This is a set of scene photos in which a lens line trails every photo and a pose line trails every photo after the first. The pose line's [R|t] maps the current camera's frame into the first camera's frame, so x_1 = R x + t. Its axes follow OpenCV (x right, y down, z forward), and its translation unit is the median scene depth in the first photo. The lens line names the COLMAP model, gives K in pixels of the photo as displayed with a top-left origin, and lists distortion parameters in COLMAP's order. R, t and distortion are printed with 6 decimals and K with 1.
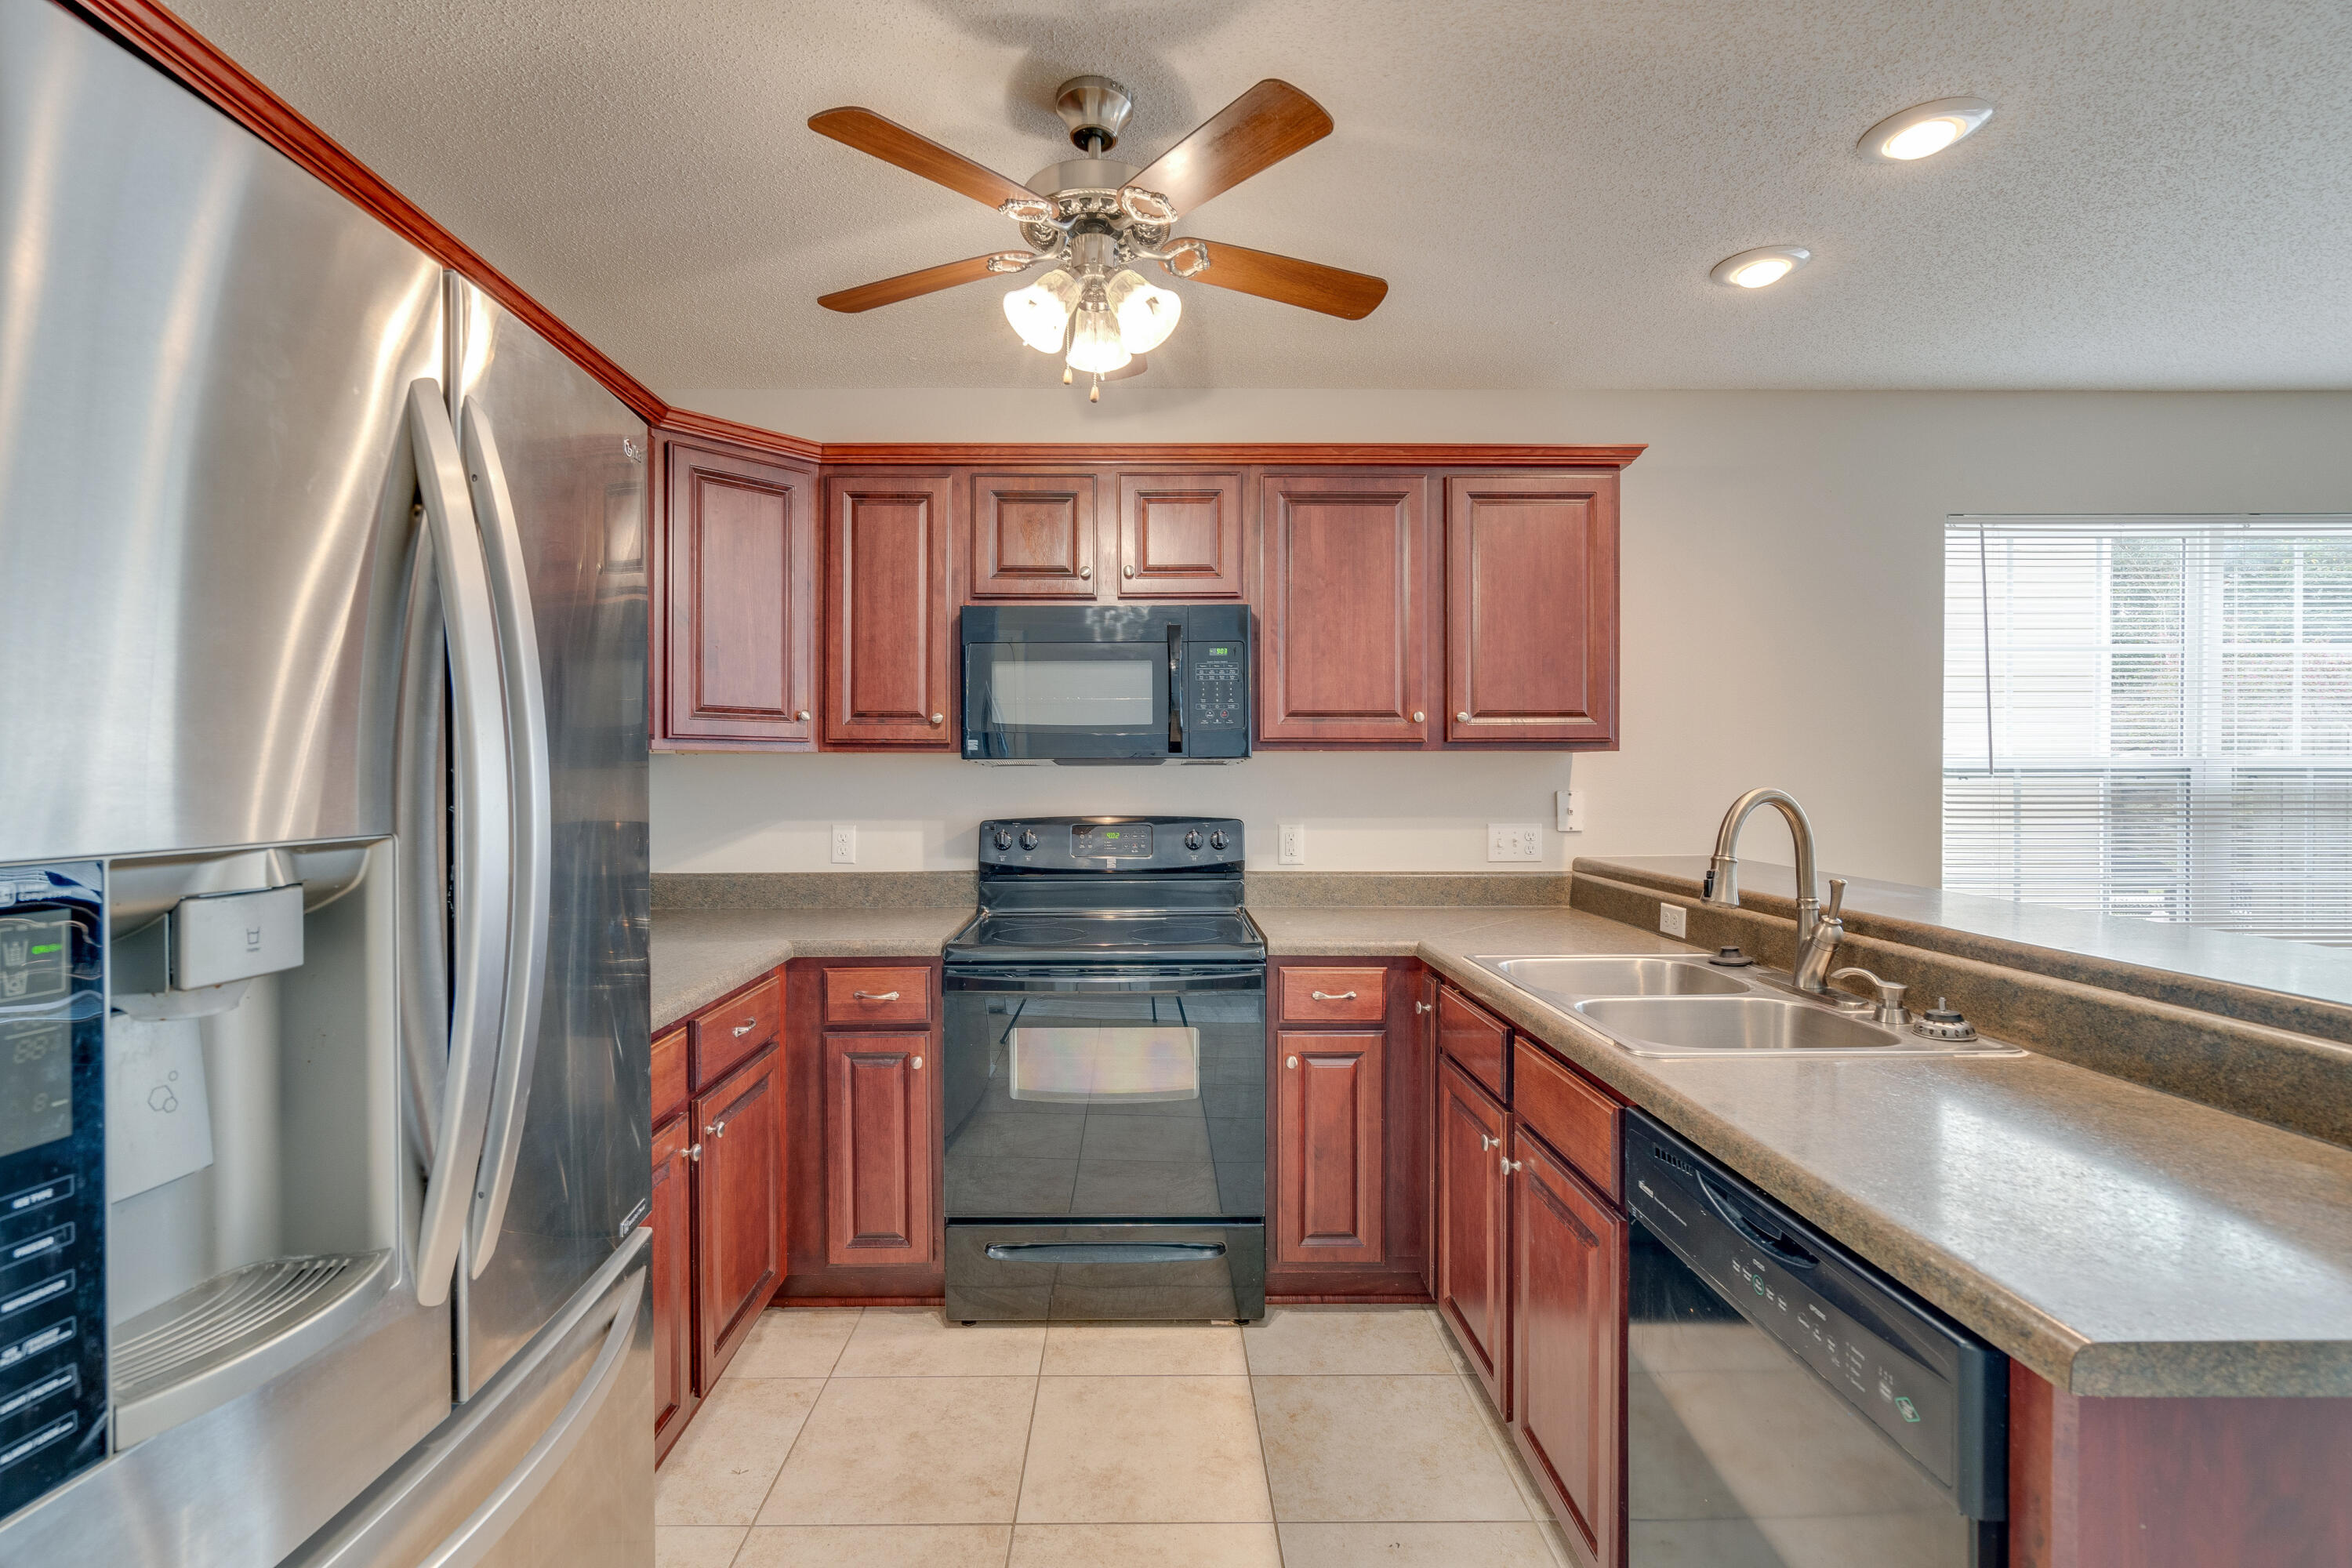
lens RADIAL K [[1140.8, 0, 1168.3], [0, 1140.8, 796.0], [0, 0, 1]] dist [0.000528, 0.001169]
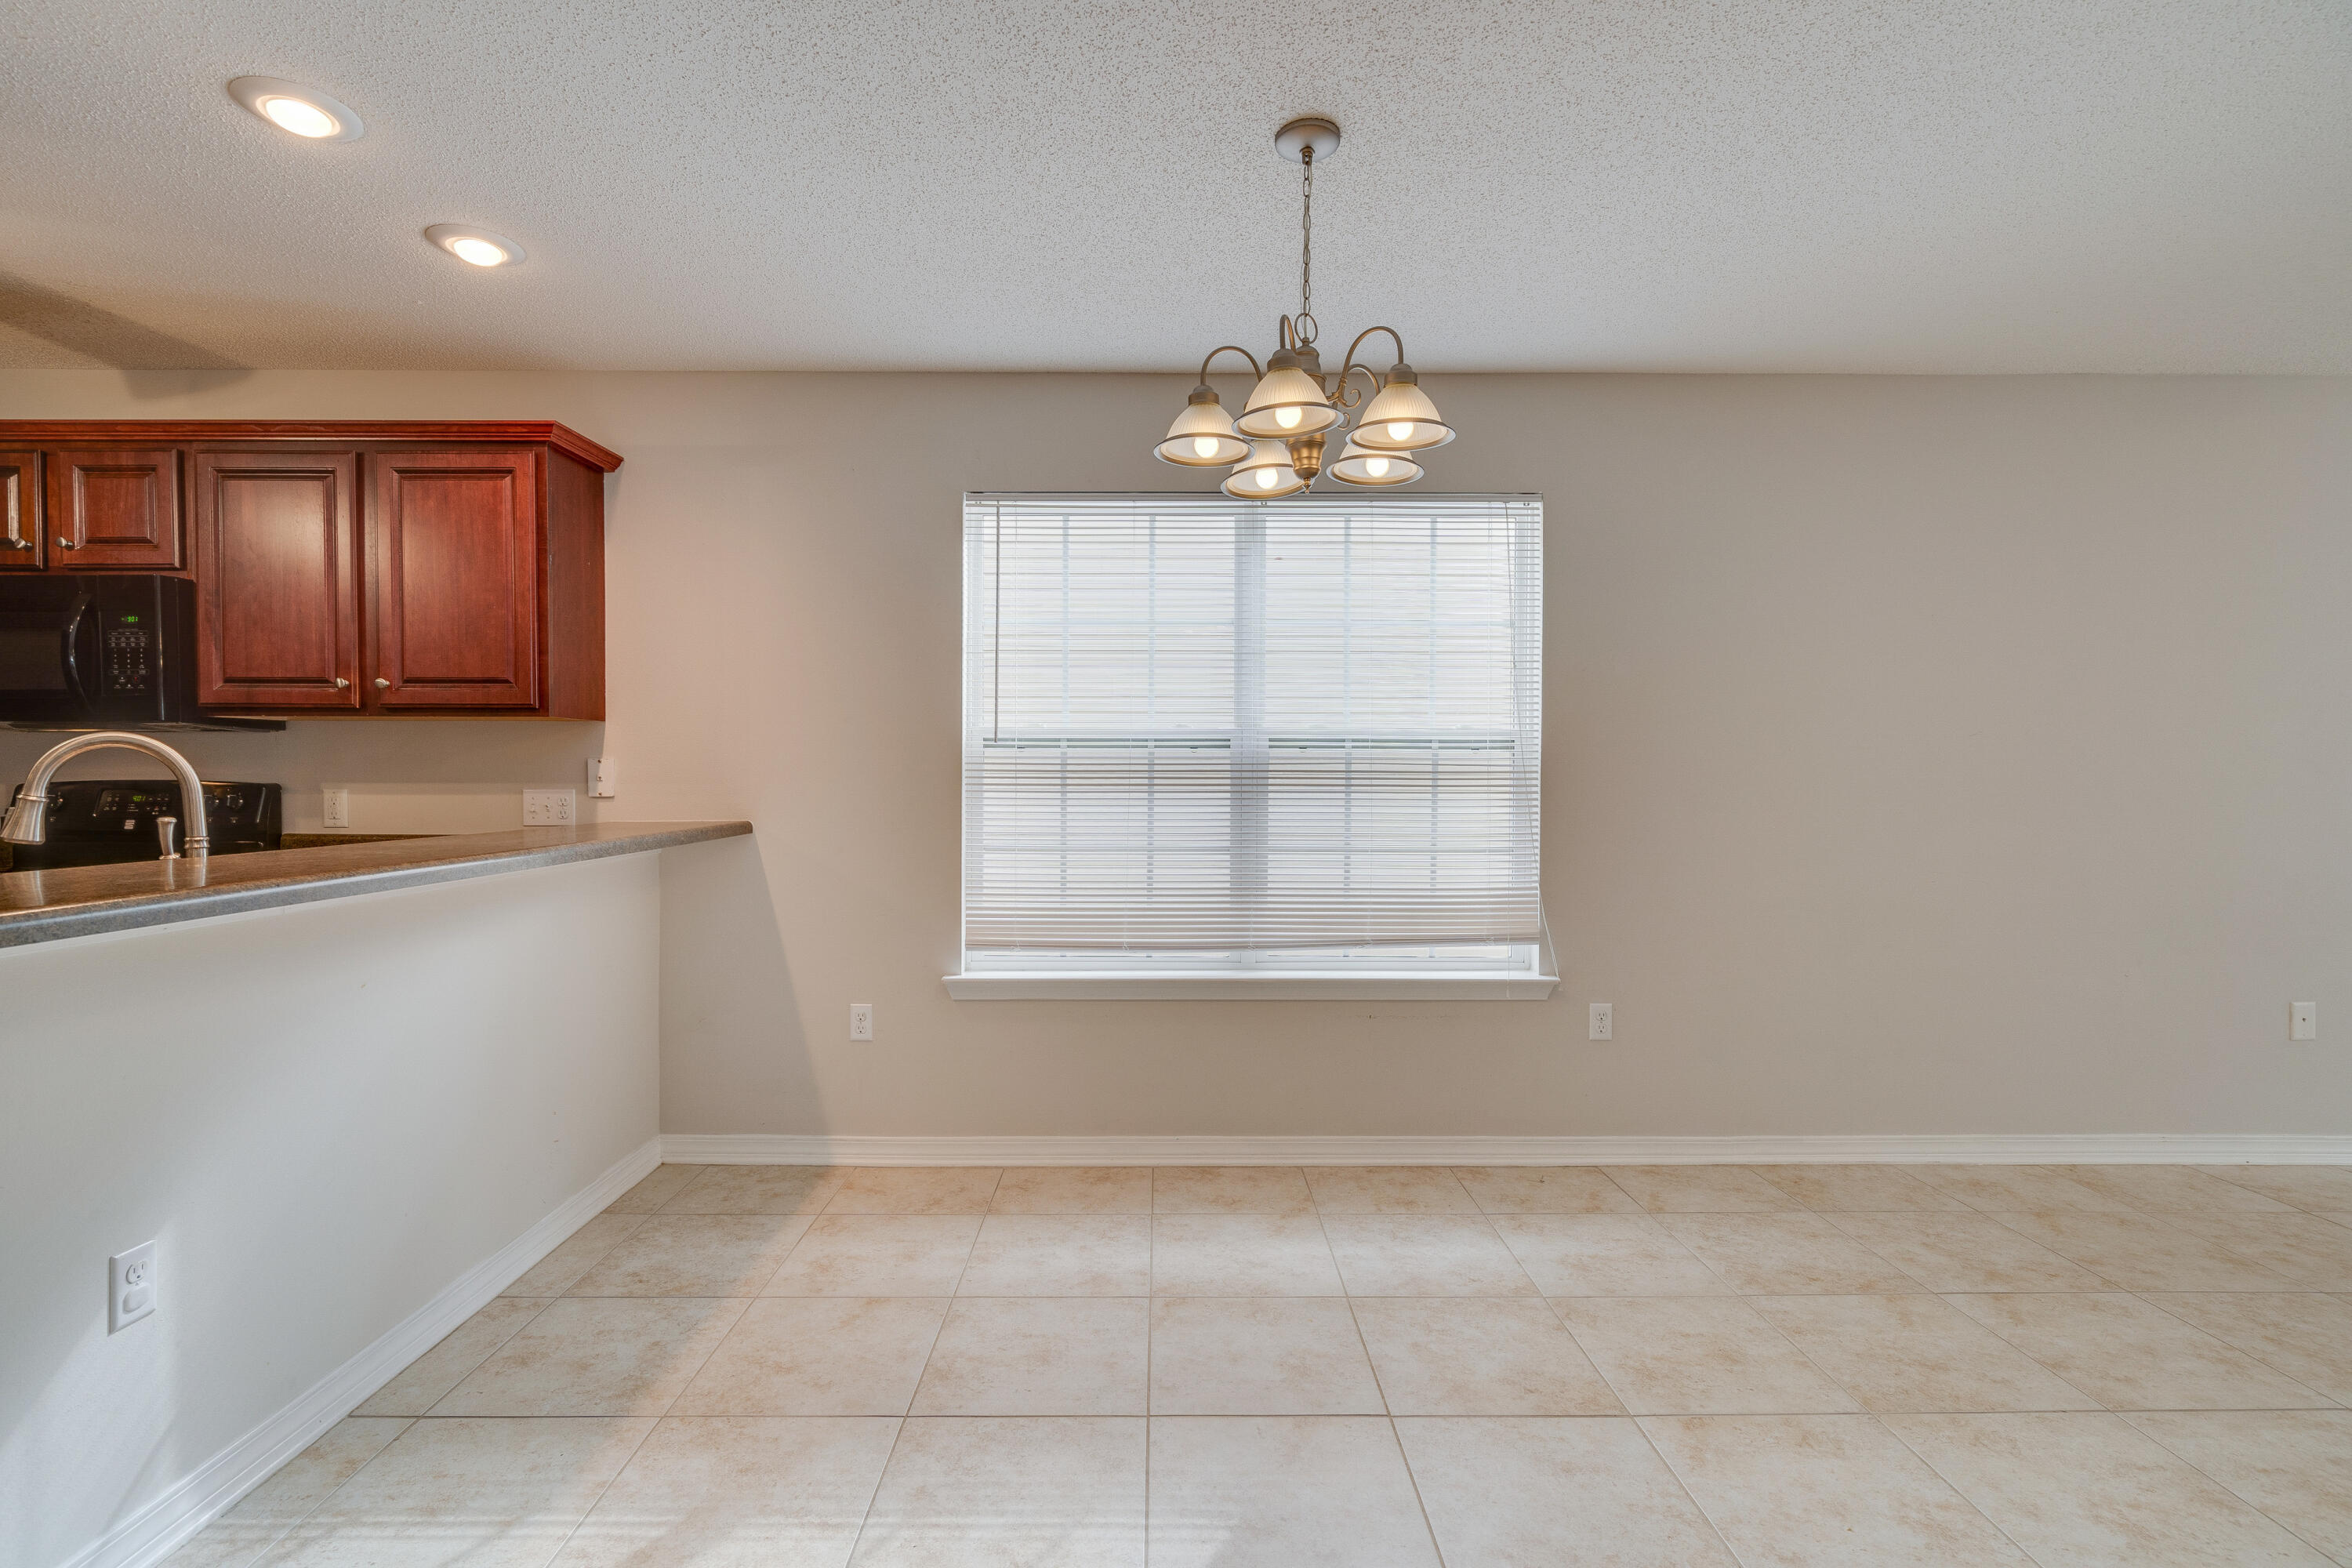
lens RADIAL K [[1140.8, 0, 1170.5], [0, 1140.8, 763.1], [0, 0, 1]] dist [0.000528, 0.001169]
pose [[0.999925, 0.006841, -0.010142, 0.975763], [-0.006923, 0.999943, -0.008114, 0.005730], [0.010086, 0.008183, 0.999916, -0.026572]]
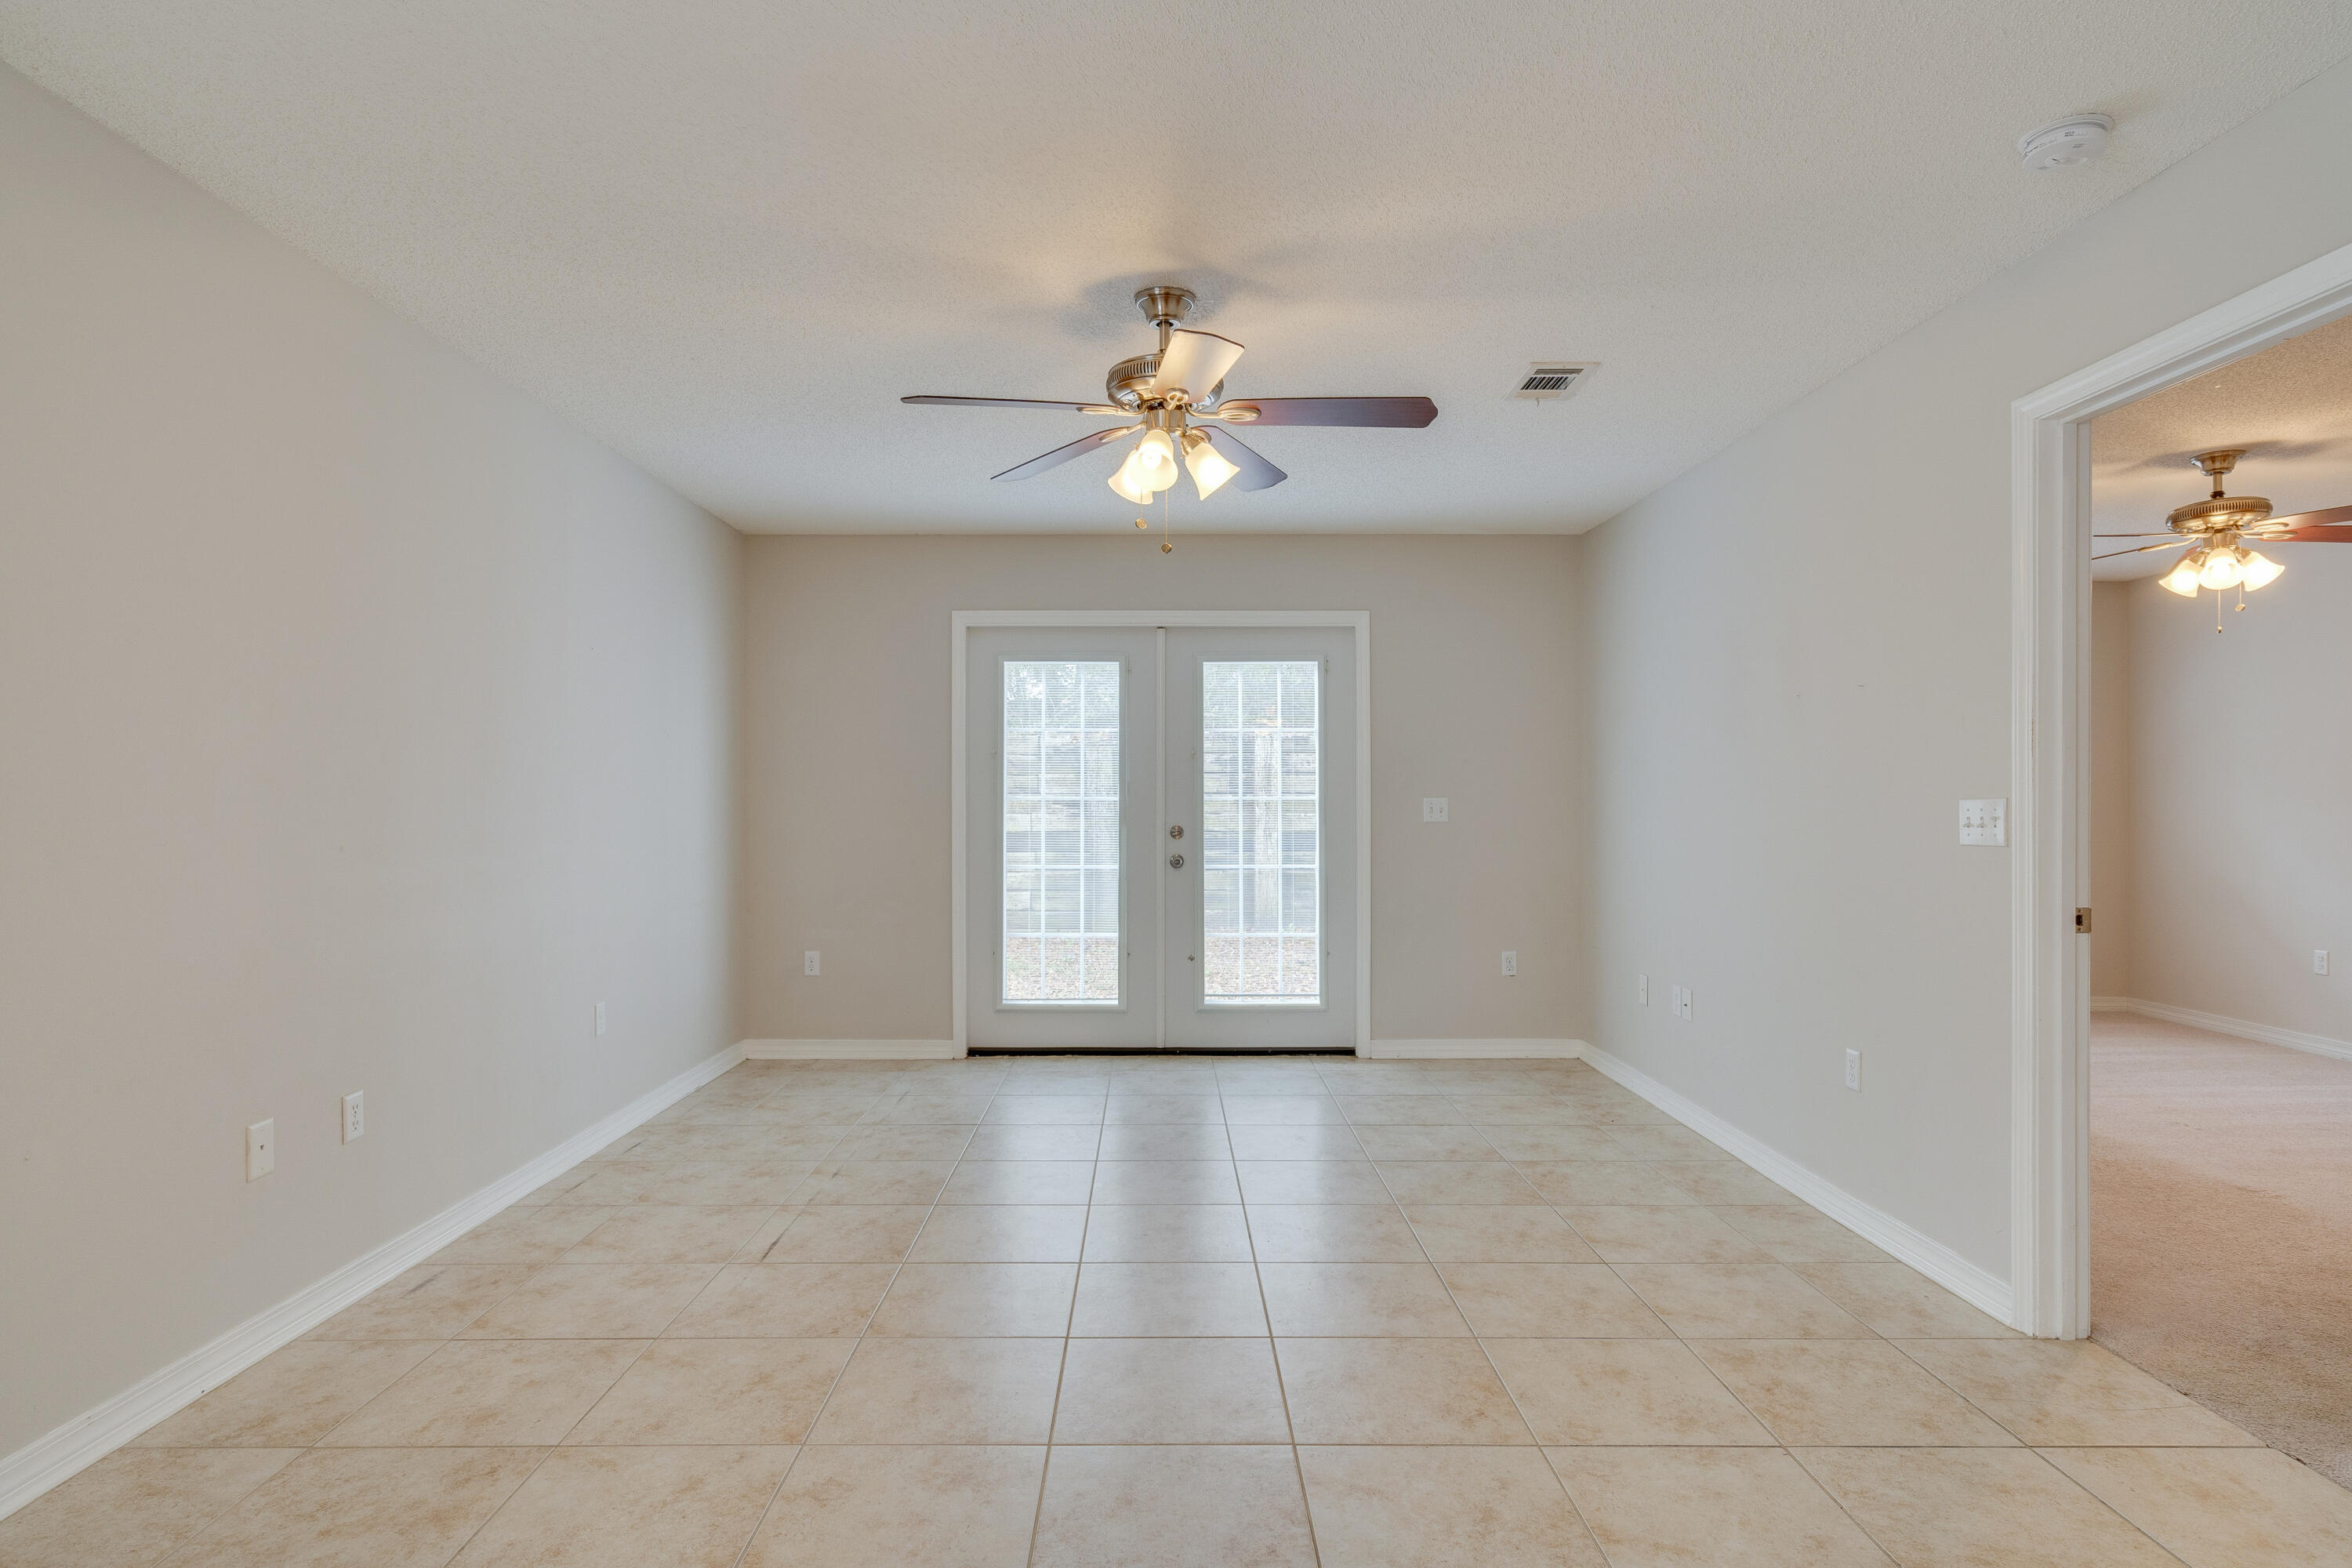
lens RADIAL K [[1207.0, 0, 1166.9], [0, 1207.0, 789.2], [0, 0, 1]] dist [-0.003878, -0.000693]
pose [[0.019555, 0.012557, 0.999730, 1.263741], [0.009619, 0.999872, -0.012747, 0.010353], [-0.999763, 0.009865, 0.019432, 0.476580]]
